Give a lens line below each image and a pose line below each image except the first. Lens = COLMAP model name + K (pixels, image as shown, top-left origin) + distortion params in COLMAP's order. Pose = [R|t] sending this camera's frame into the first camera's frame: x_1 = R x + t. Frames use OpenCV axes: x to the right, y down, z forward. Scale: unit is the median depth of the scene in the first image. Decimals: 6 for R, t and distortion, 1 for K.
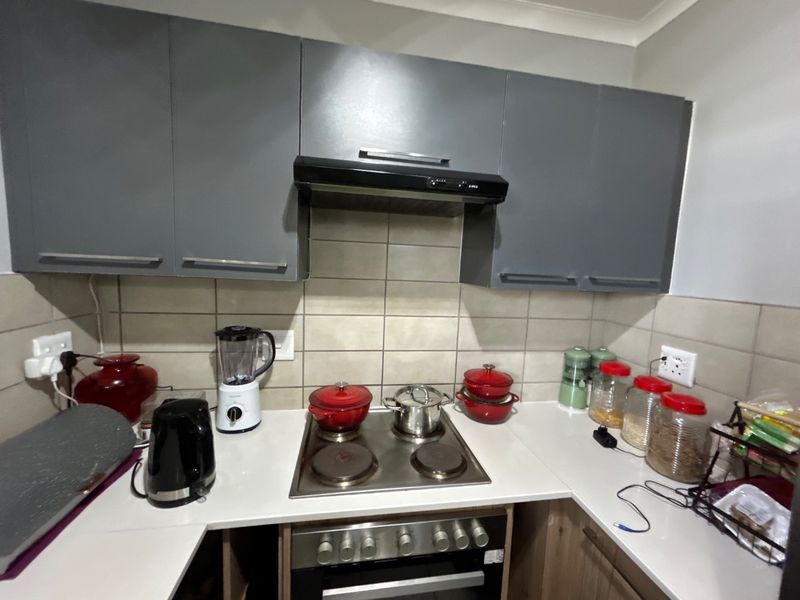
lens RADIAL K [[321.5, 0, 395.5], [0, 321.5, 299.5], [0, 0, 1]] dist [-0.002237, 0.001298]
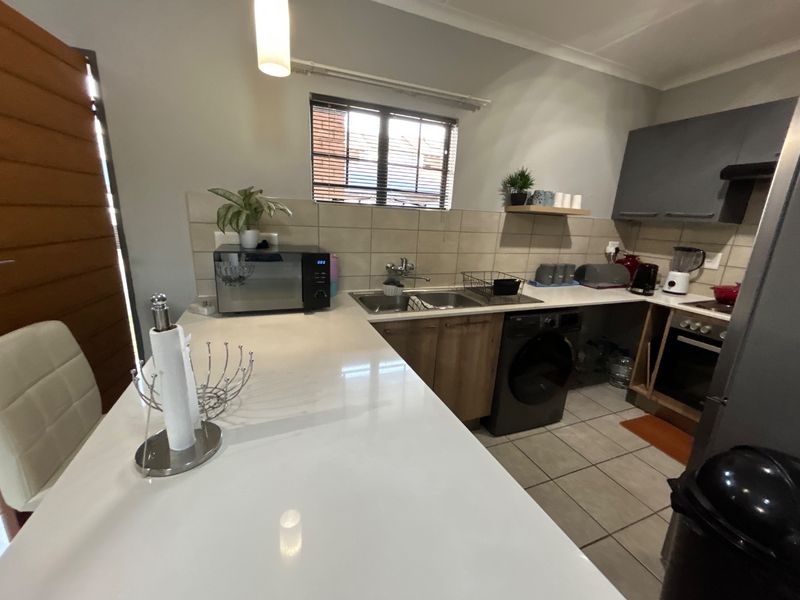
lens RADIAL K [[321.5, 0, 398.5], [0, 321.5, 299.3], [0, 0, 1]] dist [-0.002237, 0.001298]
pose [[0.223701, 0.217681, -0.950038, 1.145891], [-0.146112, 0.971215, 0.188129, 0.295671], [0.963644, 0.096728, 0.249067, -1.298974]]
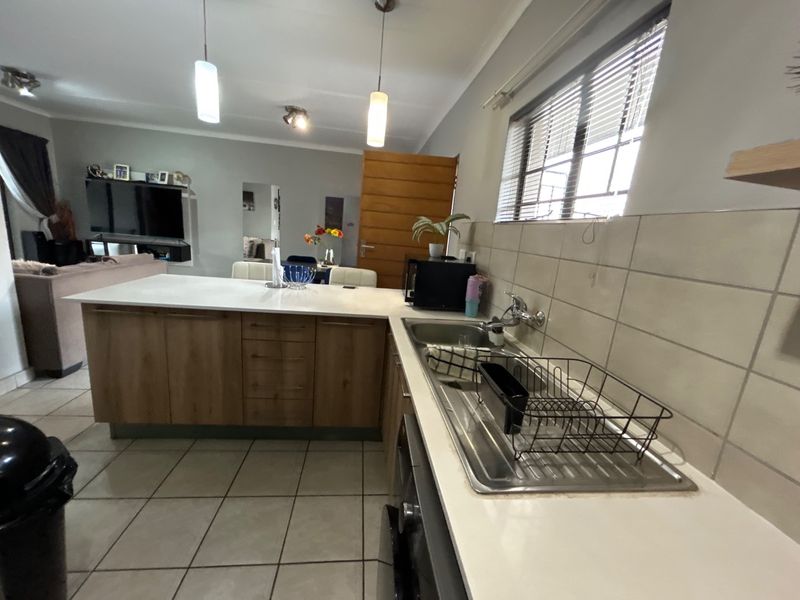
lens RADIAL K [[321.5, 0, 399.0], [0, 321.5, 298.3], [0, 0, 1]] dist [-0.002237, 0.001298]
pose [[-0.991106, -0.132131, 0.015837, -0.153750], [-0.120862, 0.943545, 0.308408, 0.106117], [-0.055693, 0.303751, -0.951122, 0.258344]]
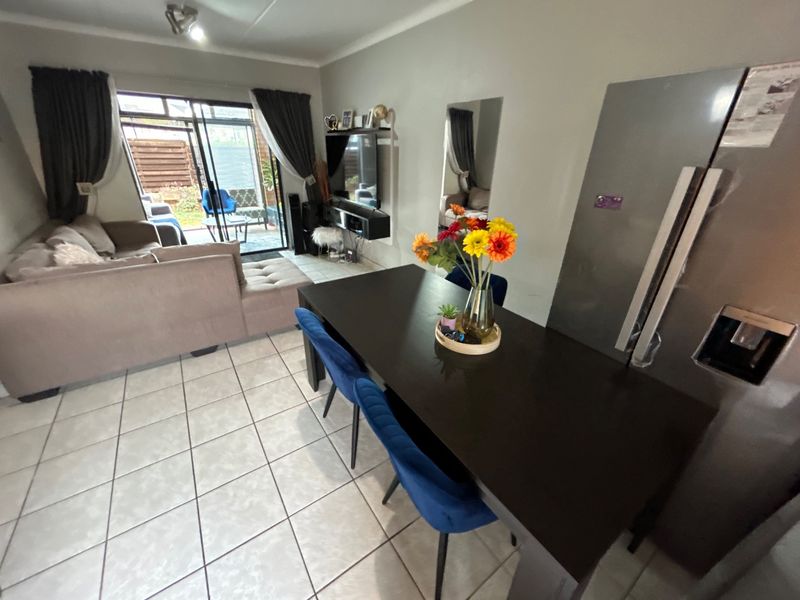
lens RADIAL K [[321.5, 0, 400.2], [0, 321.5, 298.6], [0, 0, 1]] dist [-0.002237, 0.001298]
pose [[-0.436639, -0.425484, 0.792660, -0.027673], [0.056783, 0.866298, 0.496290, 0.265019], [-0.897843, 0.261709, -0.354099, -2.722507]]
